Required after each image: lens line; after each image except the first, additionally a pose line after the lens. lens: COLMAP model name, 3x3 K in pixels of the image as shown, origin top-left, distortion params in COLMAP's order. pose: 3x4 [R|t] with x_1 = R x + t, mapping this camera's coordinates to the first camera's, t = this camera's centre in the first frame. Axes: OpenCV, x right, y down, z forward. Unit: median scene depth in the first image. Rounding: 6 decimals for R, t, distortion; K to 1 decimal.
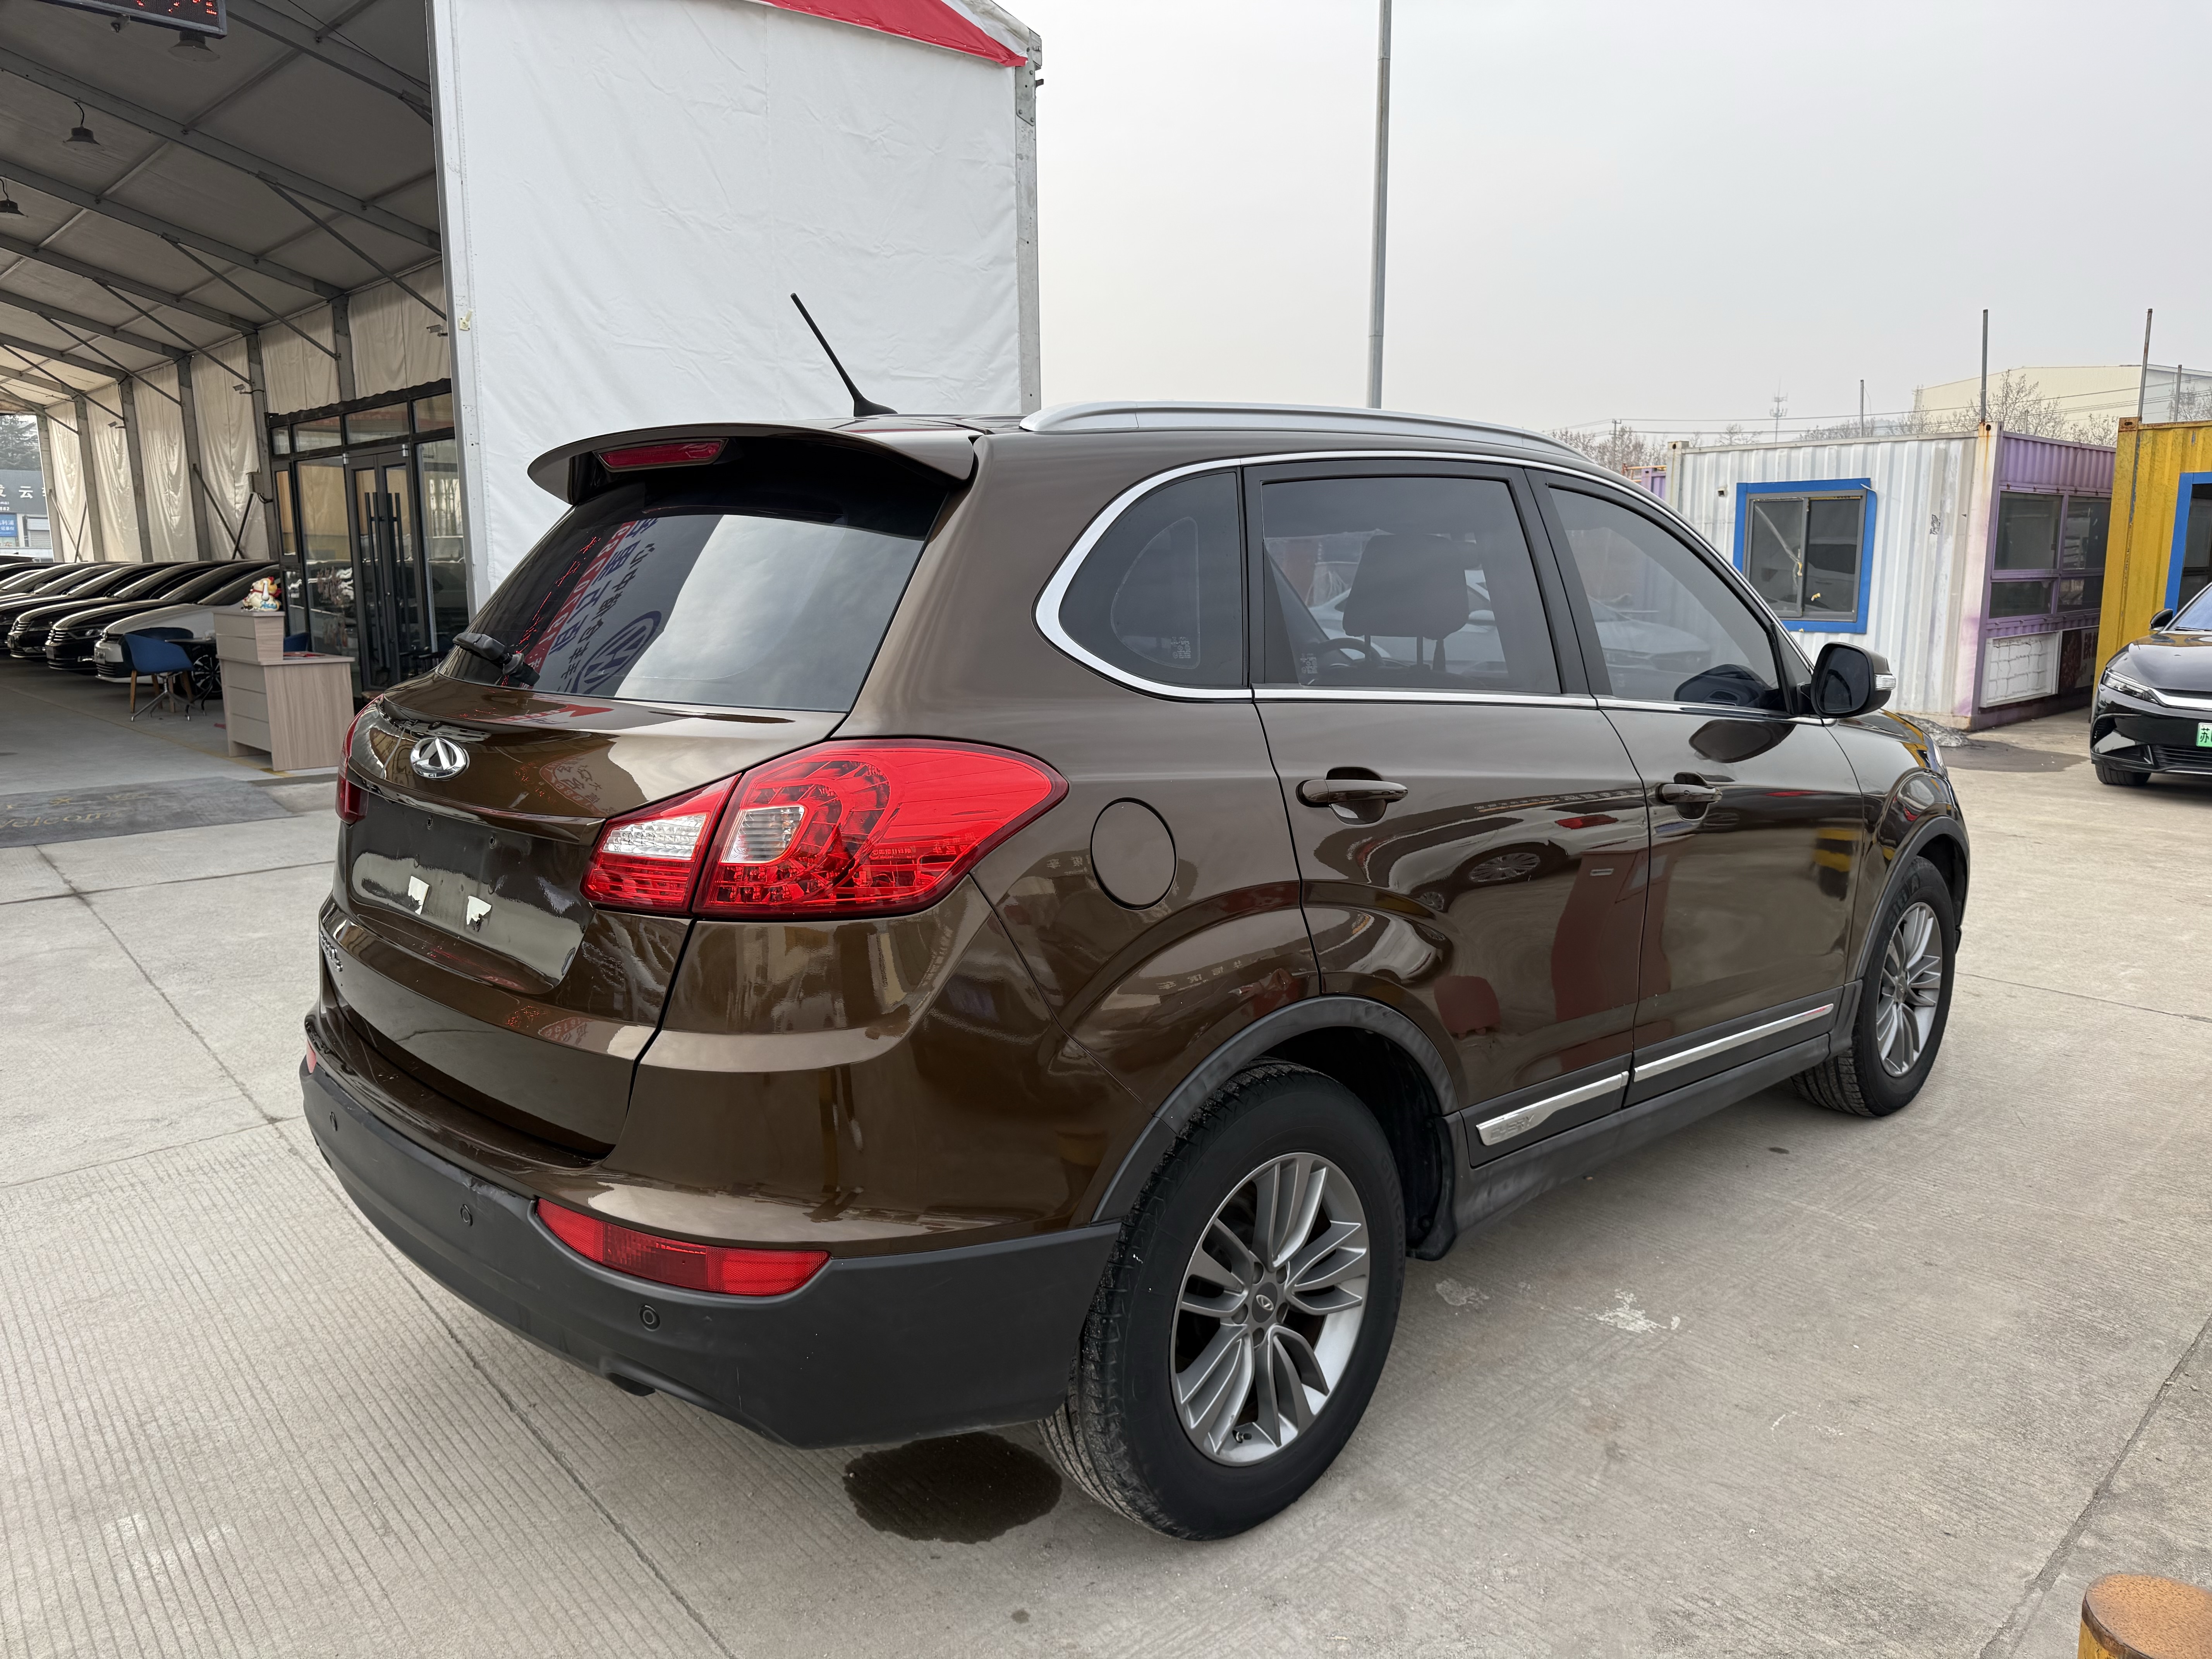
lens RADIAL K [[1567.6, 0, 1117.5], [0, 1567.6, 818.5], [0, 0, 1]] dist [0.017798, -0.023877]
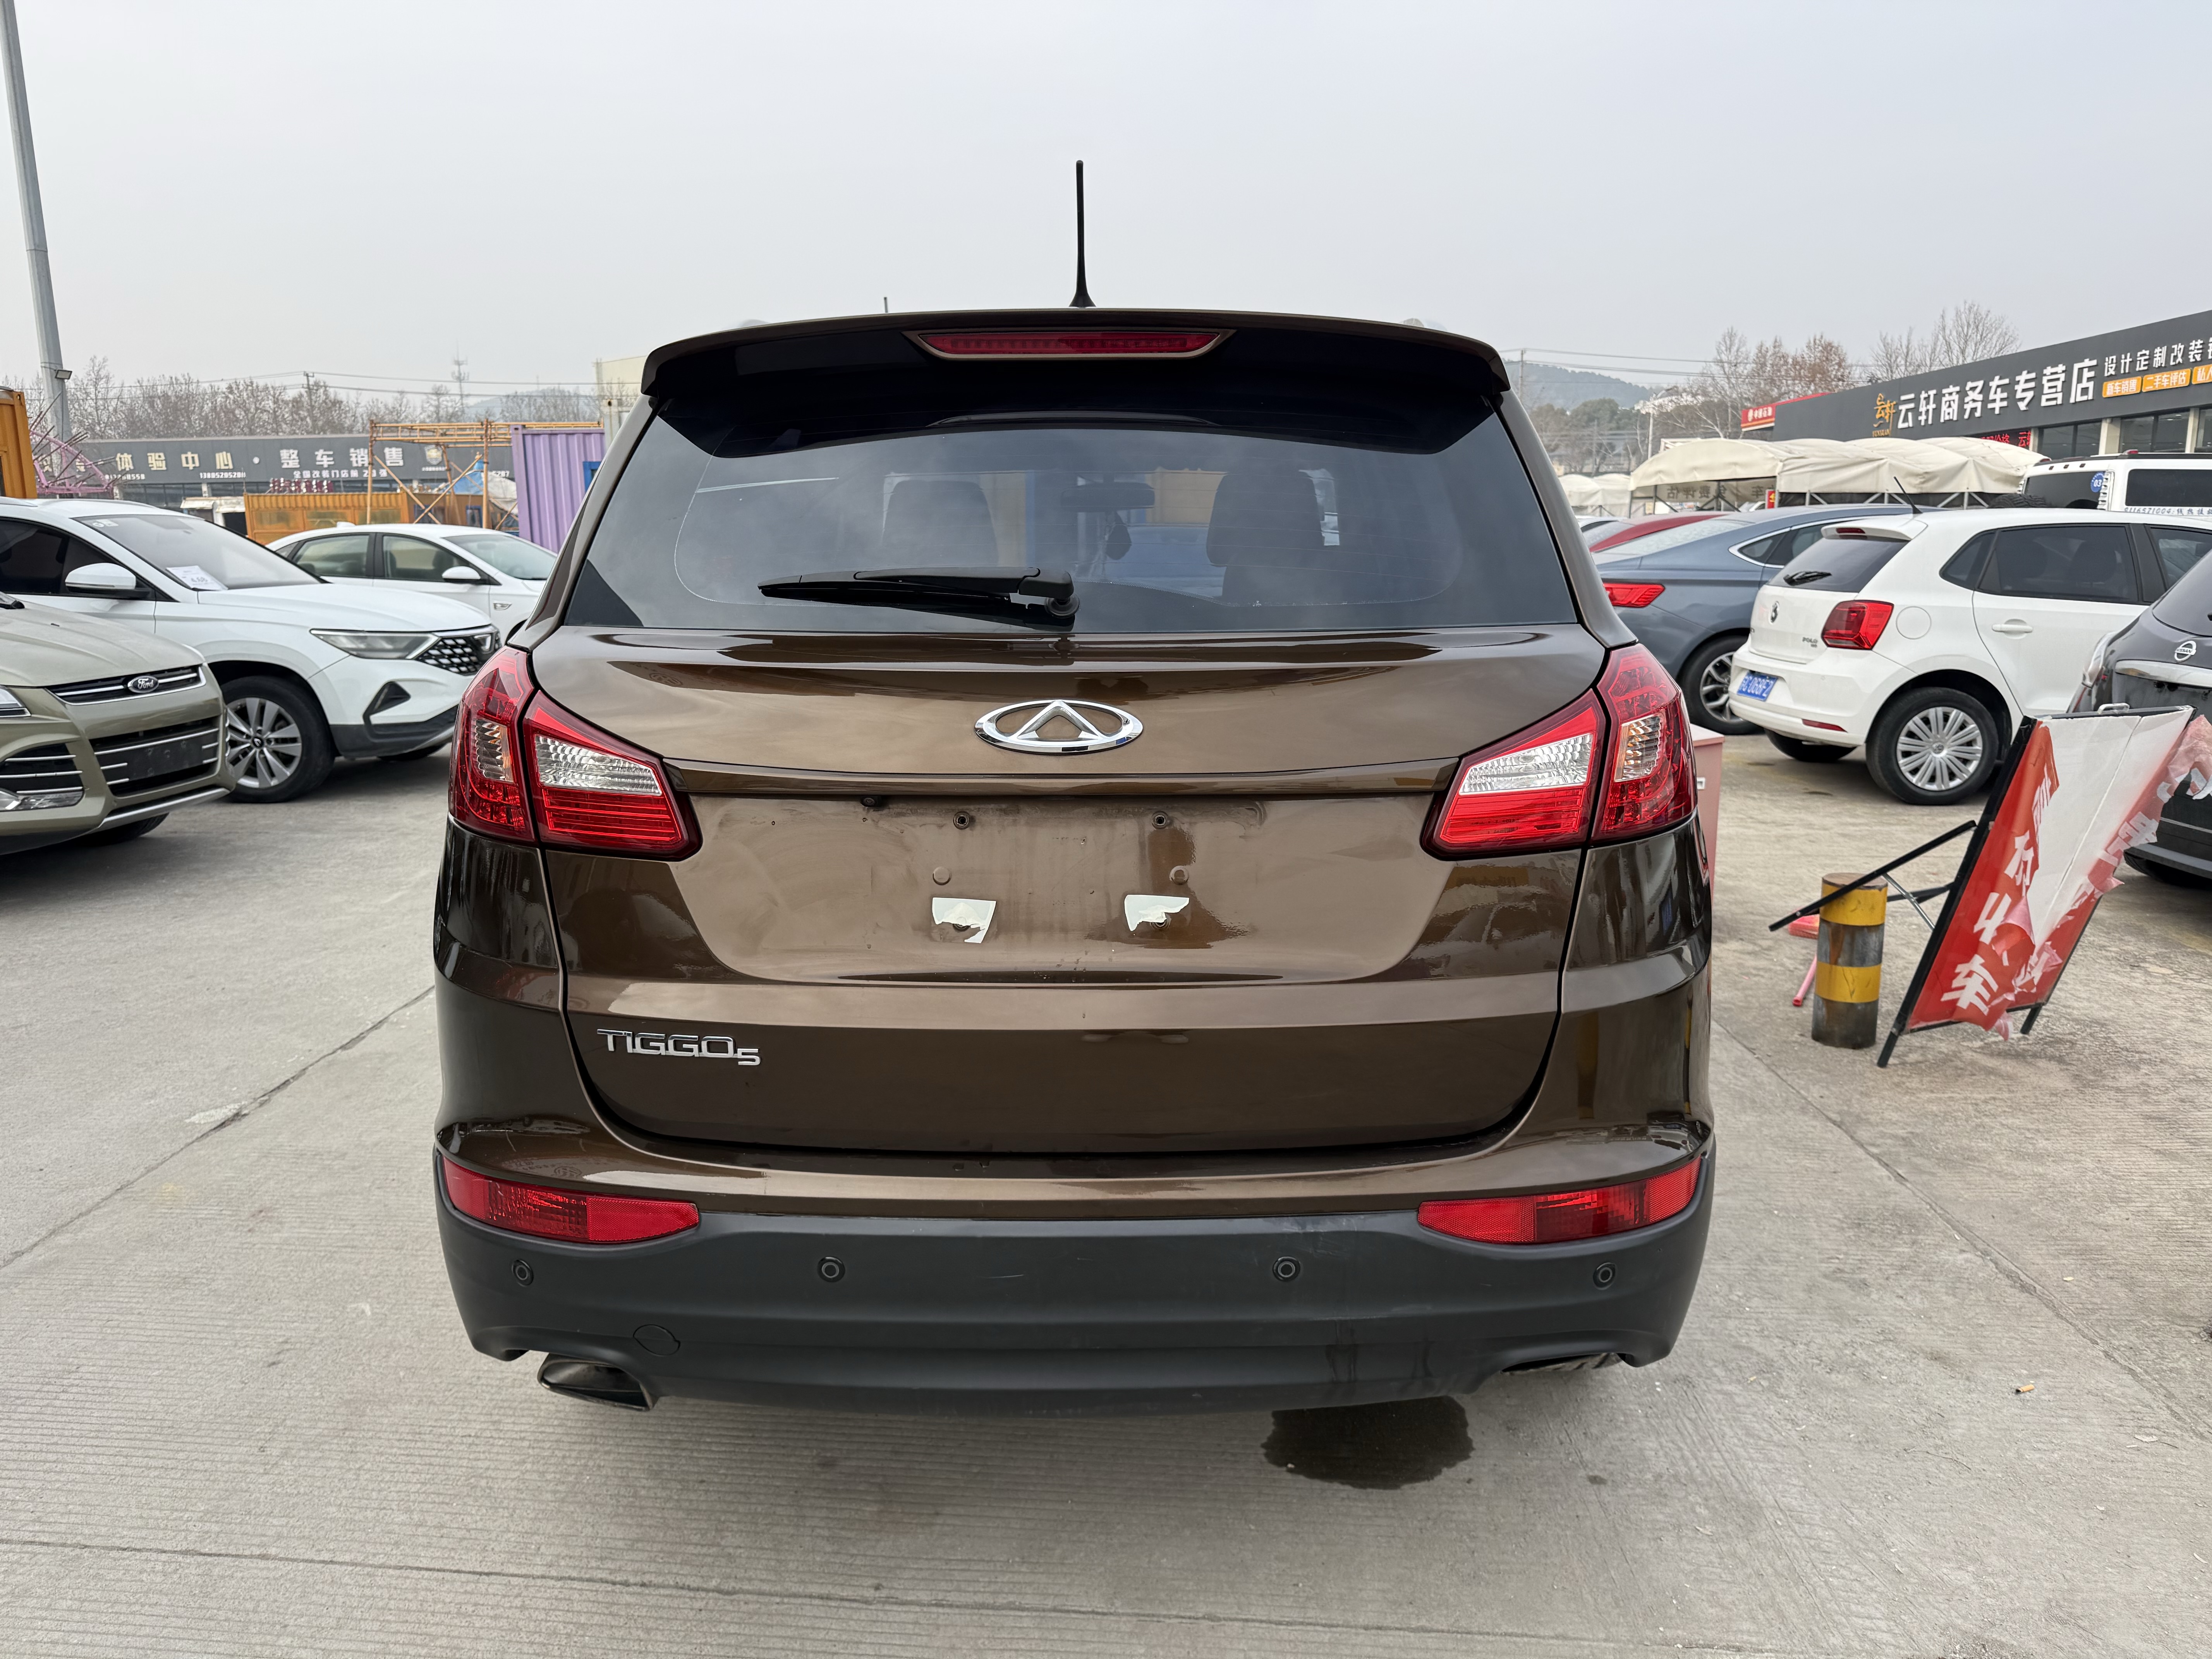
lens RADIAL K [[1567.6, 0, 1113.7], [0, 1567.6, 832.9], [0, 0, 1]] dist [0.017798, -0.023877]
pose [[0.708946, -0.137798, 0.691670, -0.892527], [0.117073, 0.990114, 0.077258, -0.039602], [-0.695478, 0.026204, 0.718069, 0.422482]]
